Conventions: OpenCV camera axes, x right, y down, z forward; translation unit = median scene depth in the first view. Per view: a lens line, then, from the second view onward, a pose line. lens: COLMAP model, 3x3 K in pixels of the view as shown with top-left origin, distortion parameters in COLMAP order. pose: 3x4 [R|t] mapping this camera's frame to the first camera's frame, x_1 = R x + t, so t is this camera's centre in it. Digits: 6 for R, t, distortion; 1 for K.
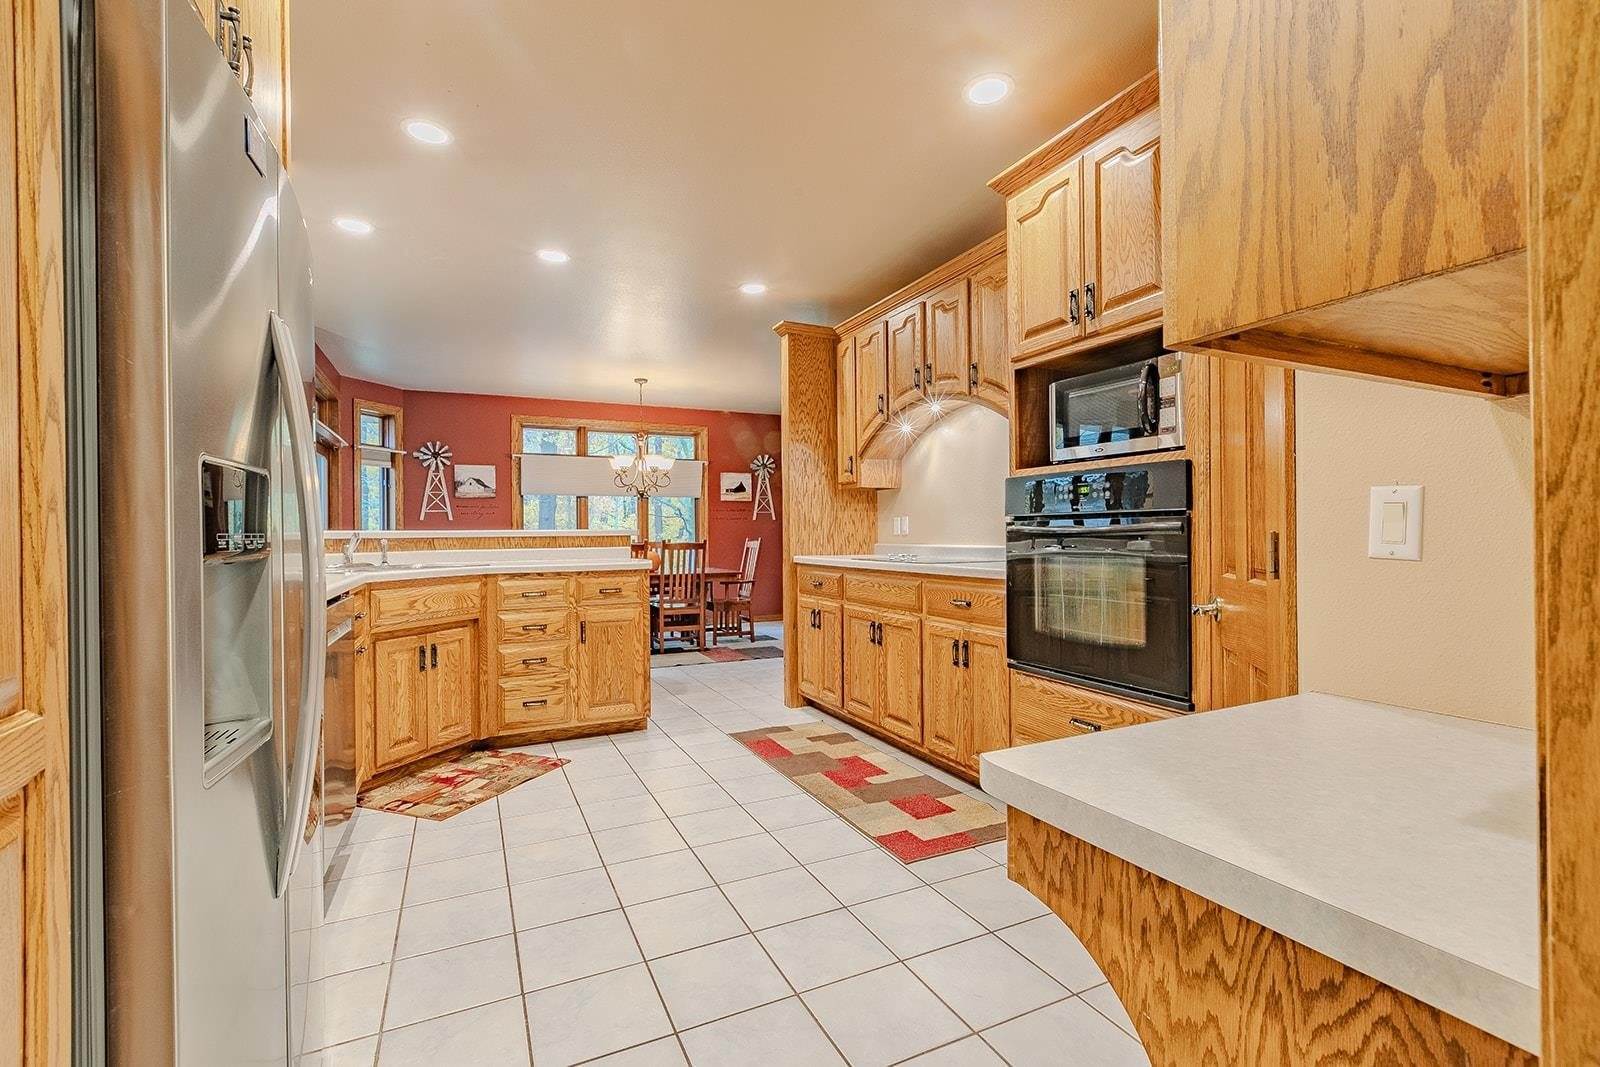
lens RADIAL K [[713.2, 0, 804.7], [0, 713.2, 533.9], [0, 0, 1]] dist [-0.000686, 0.000475]
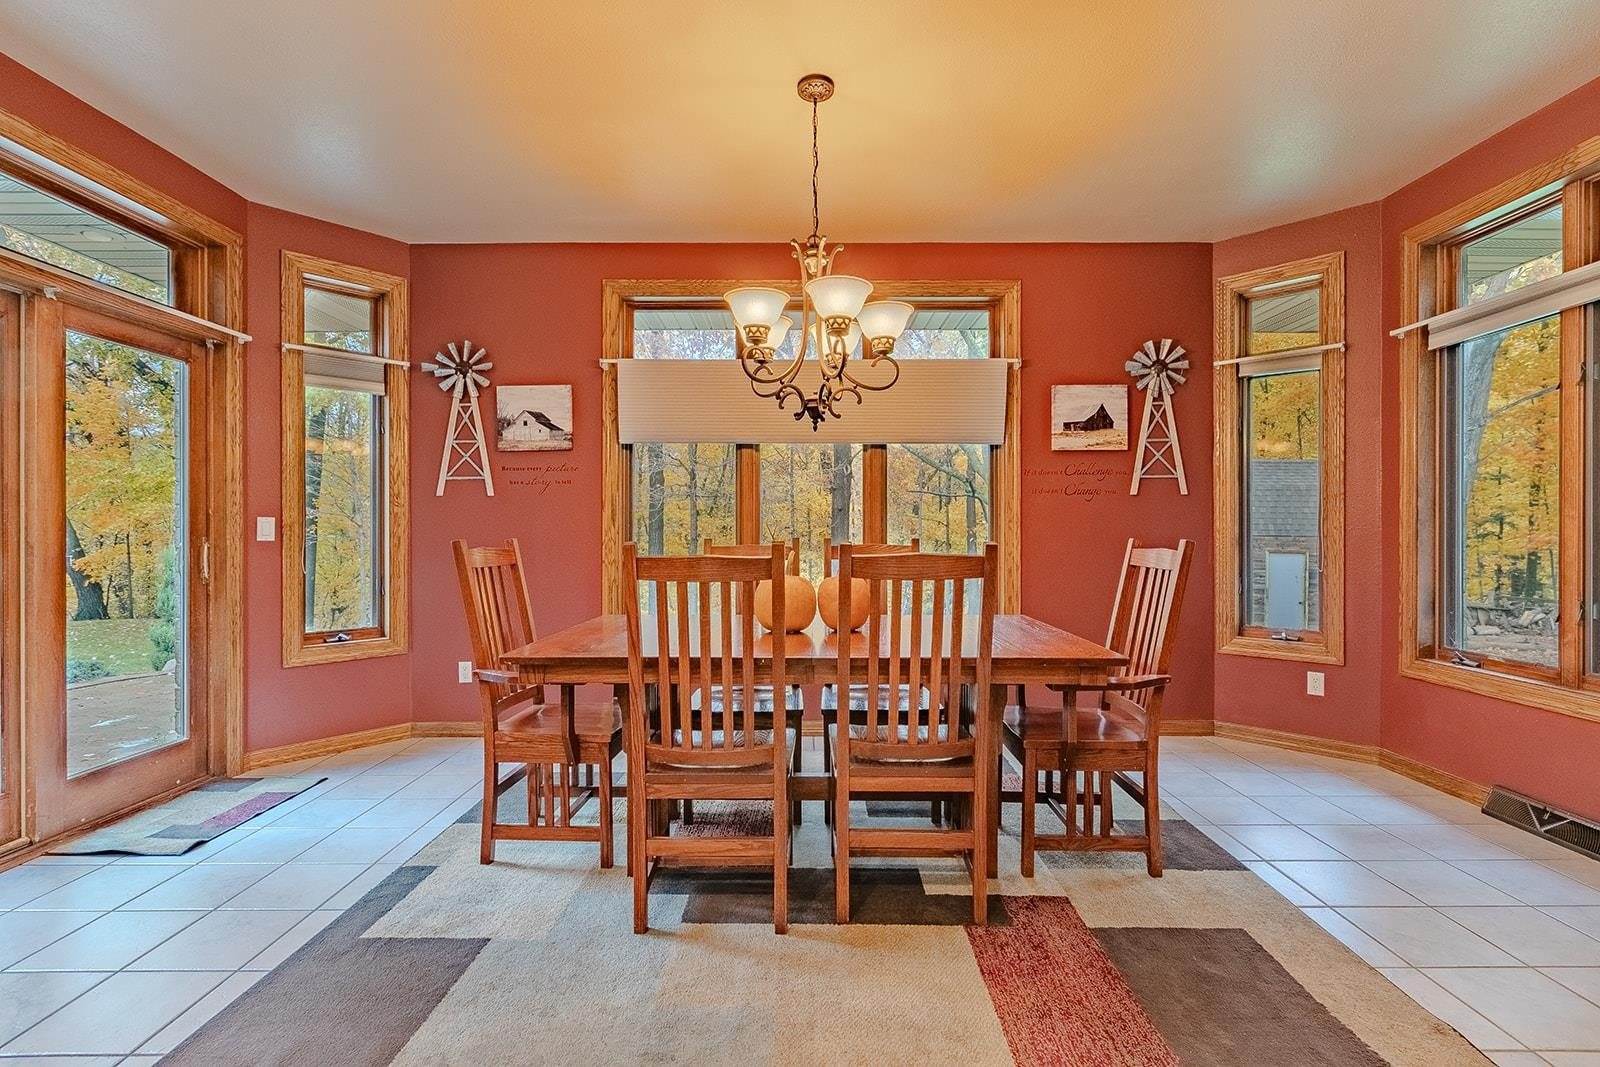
lens RADIAL K [[713.2, 0, 804.7], [0, 713.2, 533.9], [0, 0, 1]] dist [-0.000686, 0.000475]
pose [[0.901141, 0.010306, -0.433403, -0.151016], [-0.007460, 0.999938, 0.008266, 0.003785], [0.433461, -0.004215, 0.901162, 1.281992]]
